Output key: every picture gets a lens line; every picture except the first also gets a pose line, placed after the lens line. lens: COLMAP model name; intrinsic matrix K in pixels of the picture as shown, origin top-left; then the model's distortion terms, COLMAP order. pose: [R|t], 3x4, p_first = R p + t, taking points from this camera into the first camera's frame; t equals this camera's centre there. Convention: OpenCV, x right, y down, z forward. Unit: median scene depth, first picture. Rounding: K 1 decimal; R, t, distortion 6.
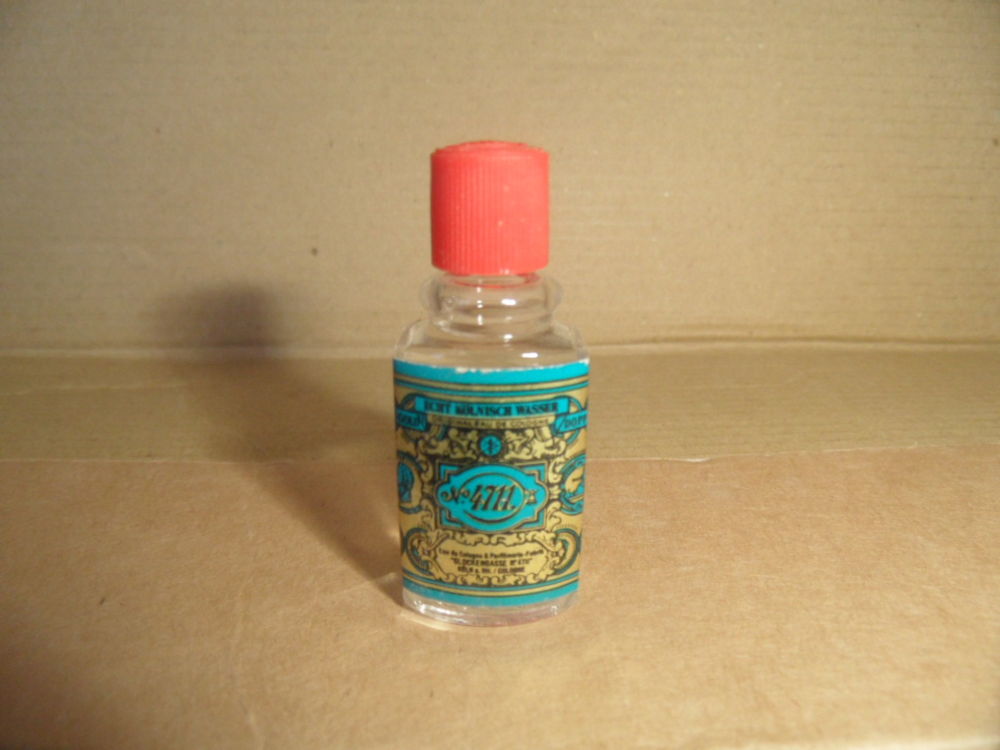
lens RADIAL K [[721.9, 0, 497.1], [0, 721.9, 379.7], [0, 0, 1]] dist [-0.039890, 0.002684]
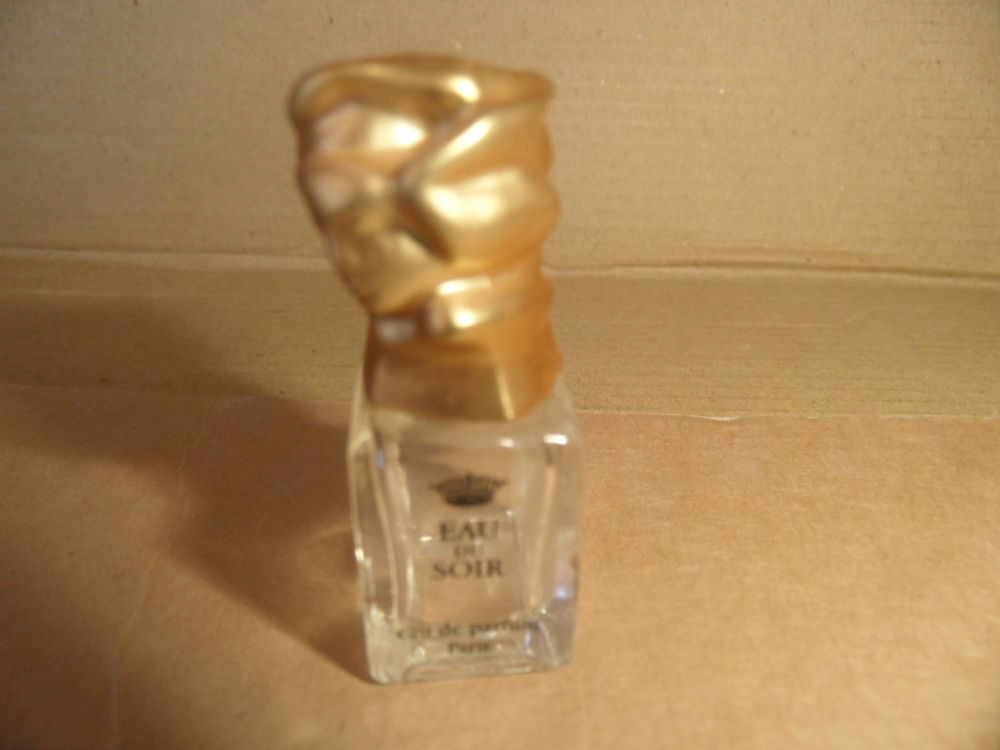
lens RADIAL K [[721.9, 0, 497.1], [0, 721.9, 379.7], [0, 0, 1]] dist [-0.039890, 0.002684]
pose [[0.996535, 0.050900, -0.065786, 0.073625], [-0.041577, 0.989830, 0.136041, -0.041489], [0.072042, -0.132835, 0.988517, 0.172368]]
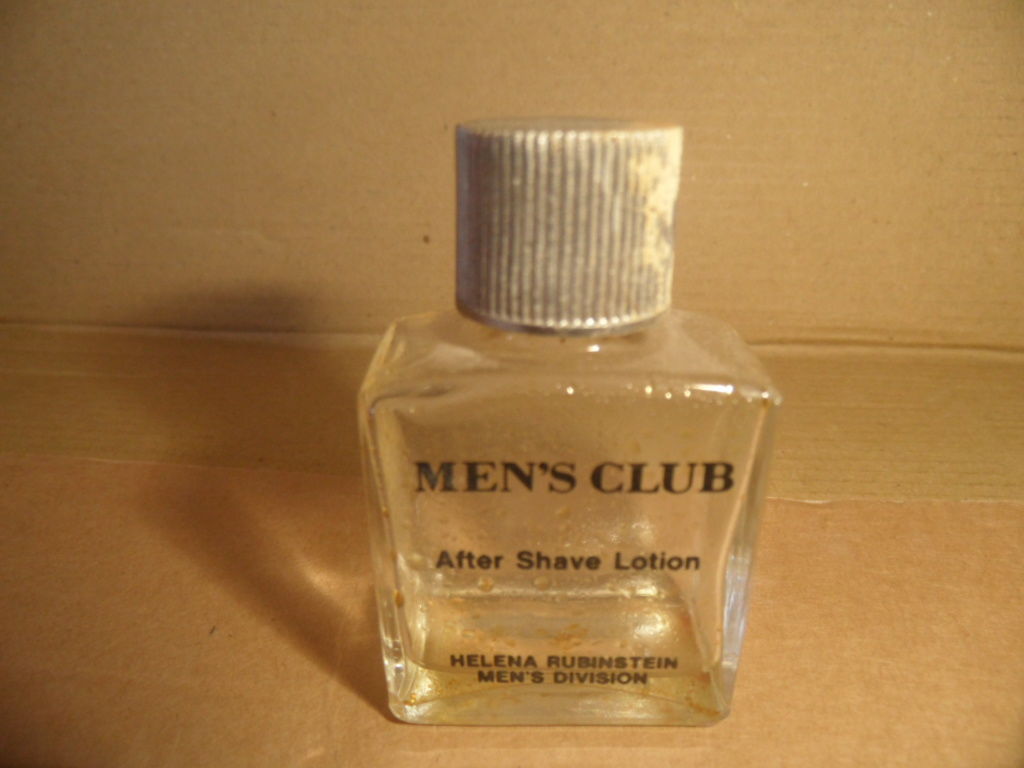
lens RADIAL K [[739.2, 0, 509.0], [0, 739.2, 388.8], [0, 0, 1]] dist [-0.039890, 0.002684]
pose [[0.989372, 0.049923, -0.136566, 0.006180], [-0.037211, 0.994867, 0.094100, -0.121876], [0.140563, -0.088018, 0.986152, 0.019337]]
